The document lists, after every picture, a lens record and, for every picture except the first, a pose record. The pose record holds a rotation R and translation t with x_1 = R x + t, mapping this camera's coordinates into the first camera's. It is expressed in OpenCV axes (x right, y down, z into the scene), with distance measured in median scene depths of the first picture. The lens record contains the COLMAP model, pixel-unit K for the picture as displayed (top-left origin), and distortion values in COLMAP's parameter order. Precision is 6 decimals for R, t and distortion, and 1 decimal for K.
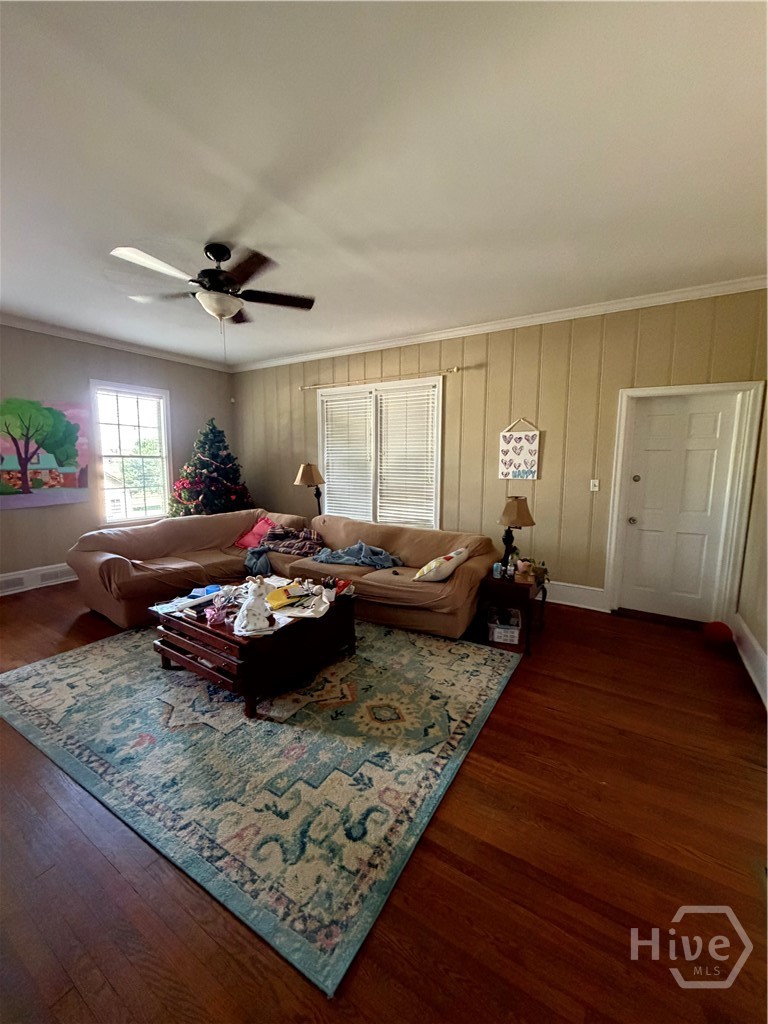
lens RADIAL K [[409.4, 0, 383.5], [0, 409.4, 511.7], [0, 0, 1]] dist [0.001769, 0.000258]
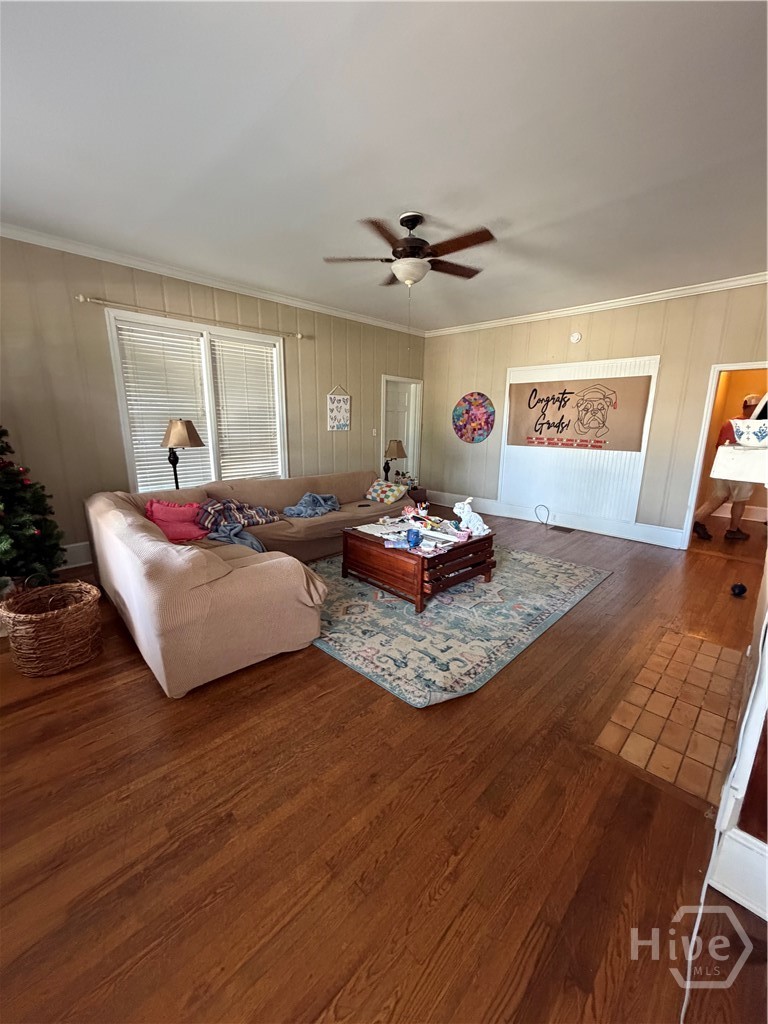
lens RADIAL K [[409.4, 0, 384.0], [0, 409.4, 511.9], [0, 0, 1]] dist [0.001769, 0.000258]
pose [[0.217483, -0.218518, 0.951289, -1.221320], [0.112419, 0.973739, 0.197974, -0.081883], [-0.969569, 0.063887, 0.236337, 0.654466]]
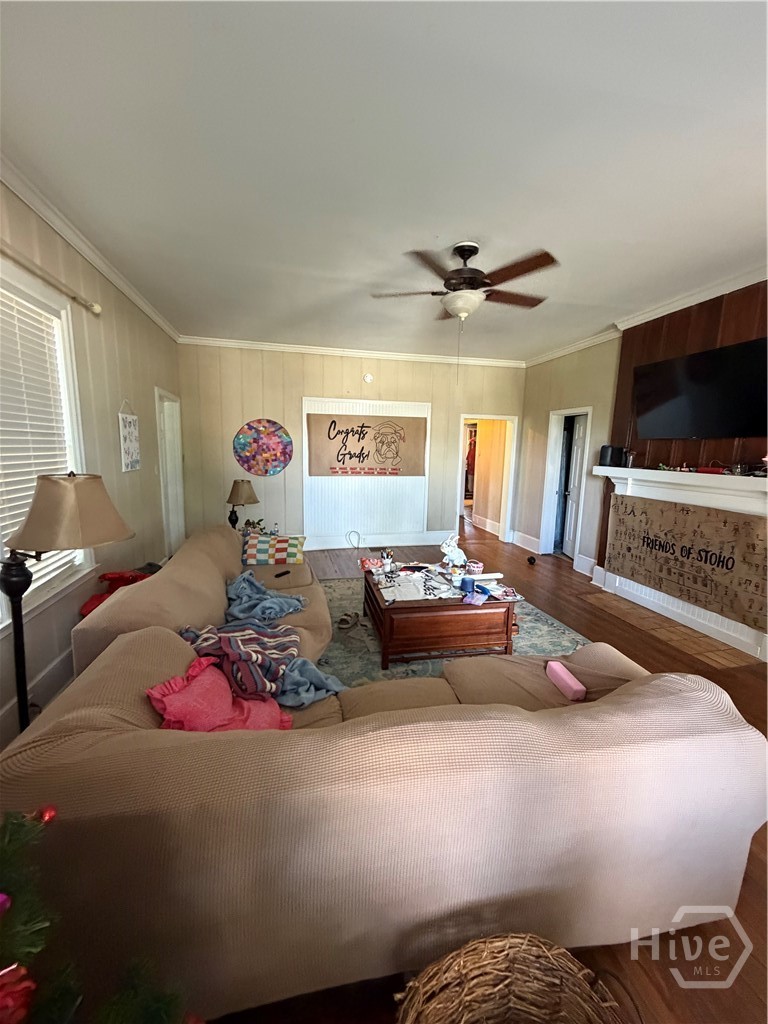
lens RADIAL K [[409.4, 0, 384.4], [0, 409.4, 512.6], [0, 0, 1]] dist [0.001769, 0.000258]
pose [[-0.712106, -0.132959, 0.689367, -0.784200], [0.064370, 0.965403, 0.252692, -0.212726], [-0.699115, 0.224318, -0.678911, 1.482648]]
